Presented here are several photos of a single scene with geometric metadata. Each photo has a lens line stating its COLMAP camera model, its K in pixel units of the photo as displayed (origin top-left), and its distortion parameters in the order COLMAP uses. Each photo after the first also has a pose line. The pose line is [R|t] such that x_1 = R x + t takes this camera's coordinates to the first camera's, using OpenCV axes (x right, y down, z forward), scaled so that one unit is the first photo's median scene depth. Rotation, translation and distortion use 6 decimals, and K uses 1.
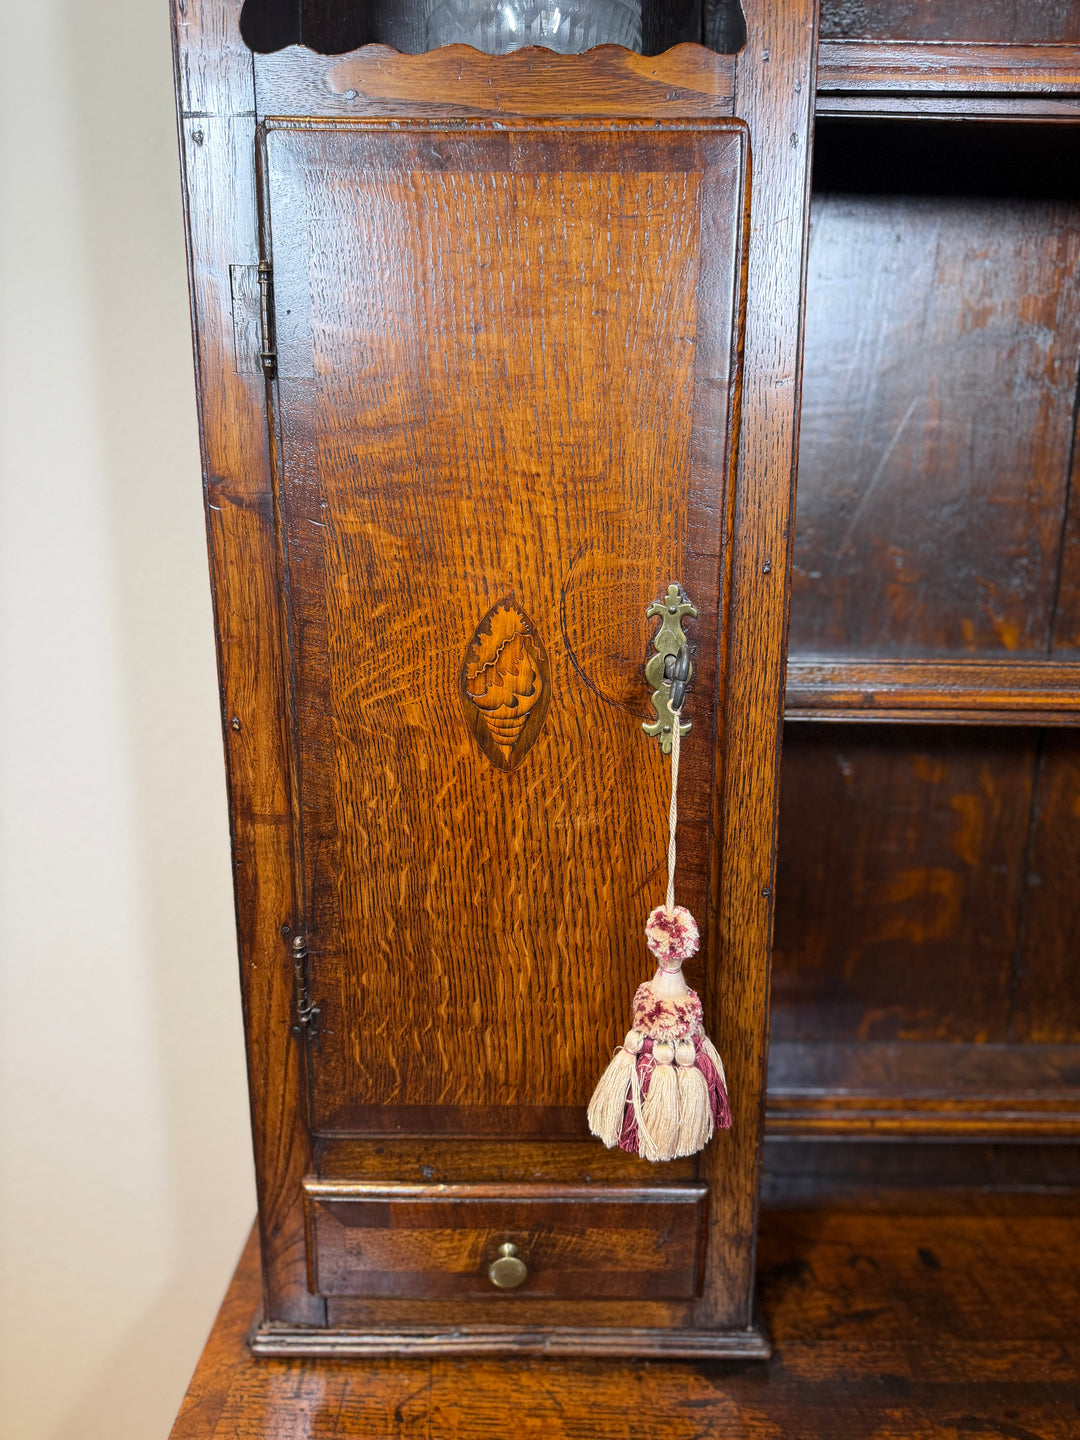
lens RADIAL K [[1000.4, 0, 540.0], [0, 1000.4, 720.0], [0, 0, 1]] dist [0.083526, -0.112492]
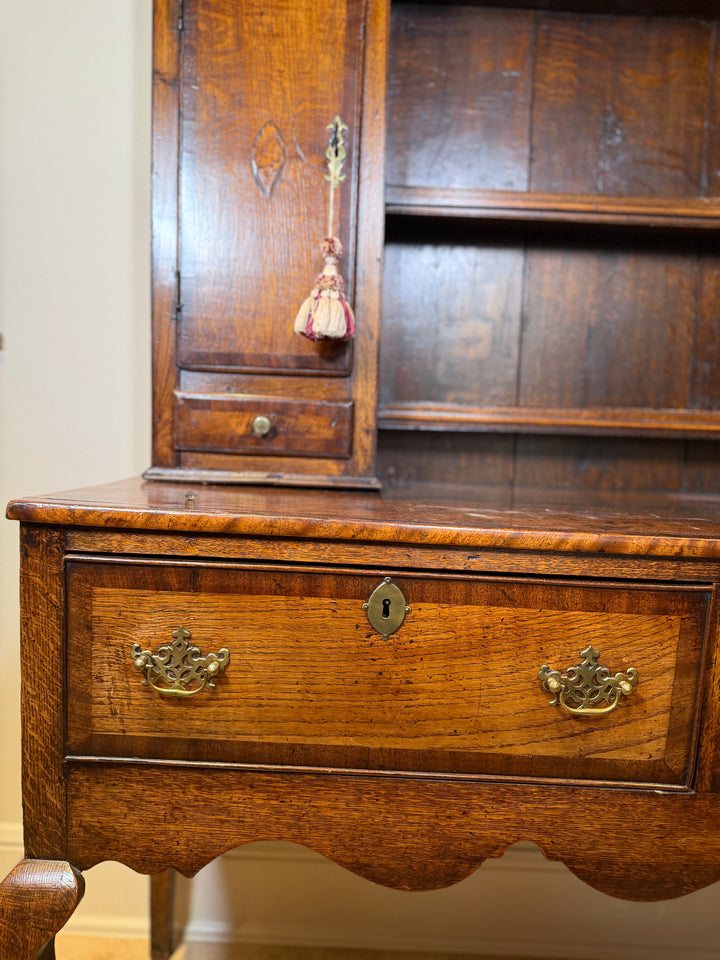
lens RADIAL K [[663.8, 0, 371.0], [0, 663.8, 480.8], [0, 0, 1]] dist [0.096948, -0.170710]
pose [[0.999454, 0.031520, 0.009904, 0.215222], [-0.029825, 0.989700, -0.140016, 0.931235], [-0.014215, 0.139644, 0.990100, -0.486272]]
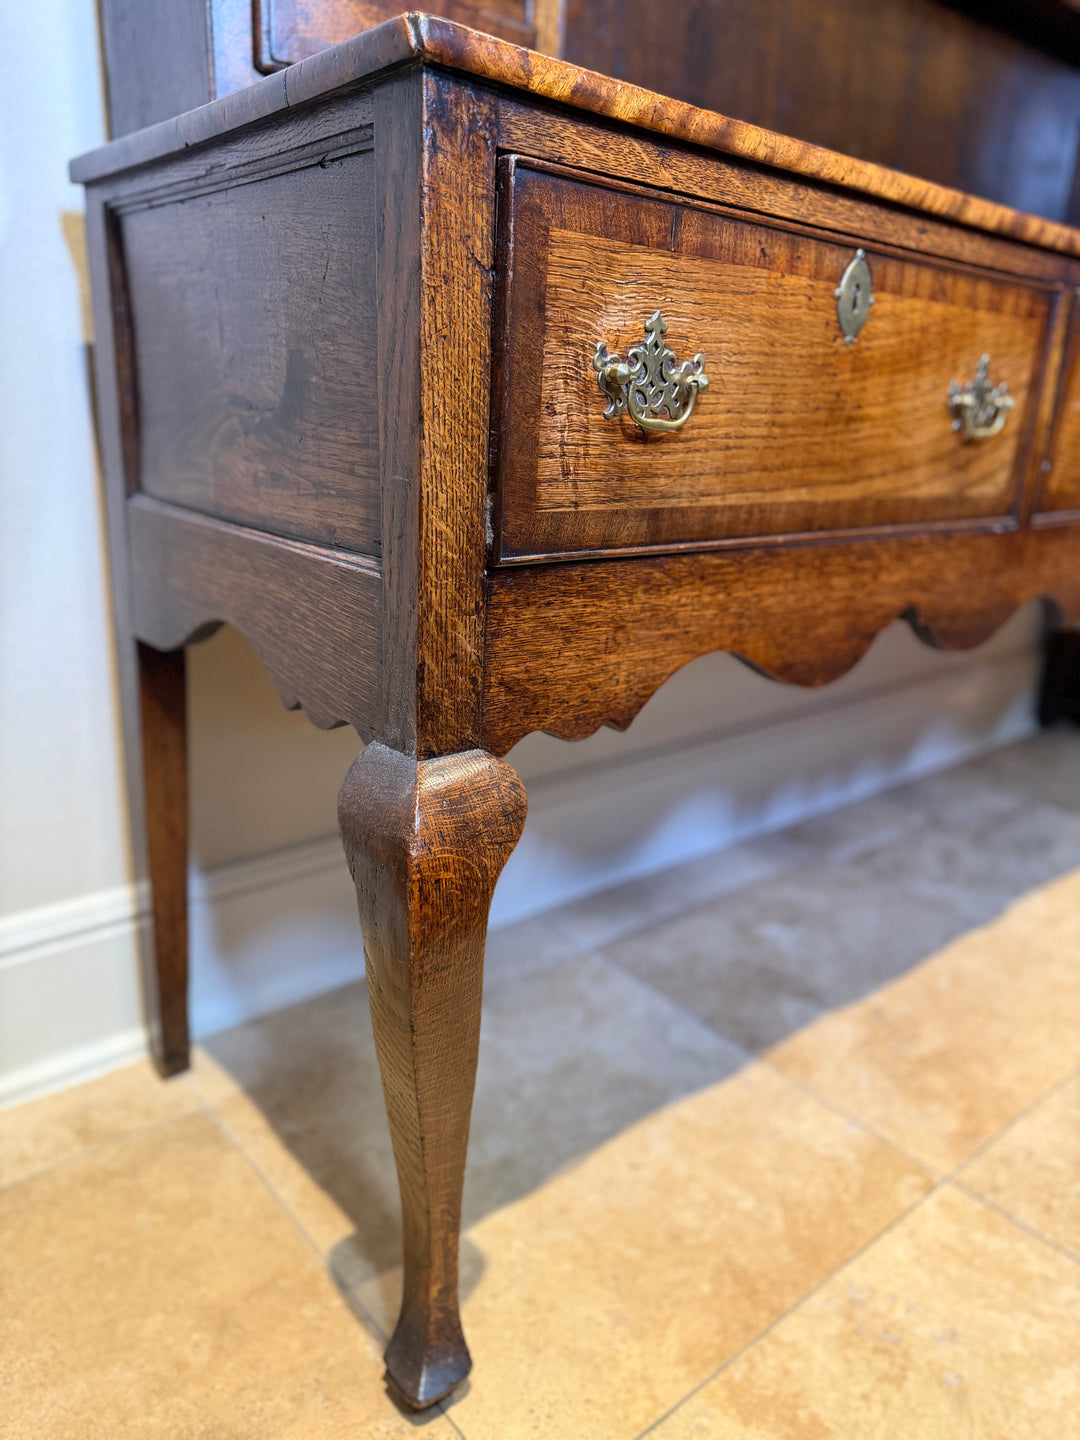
lens RADIAL K [[1014.5, 0, 538.2], [0, 1014.5, 713.8], [0, 0, 1]] dist [0.153806, -0.331759]
pose [[0.751289, -0.172213, 0.637109, -0.927729], [0.110284, 0.984541, 0.136078, 1.275086], [-0.650694, -0.031971, 0.758667, -0.054134]]
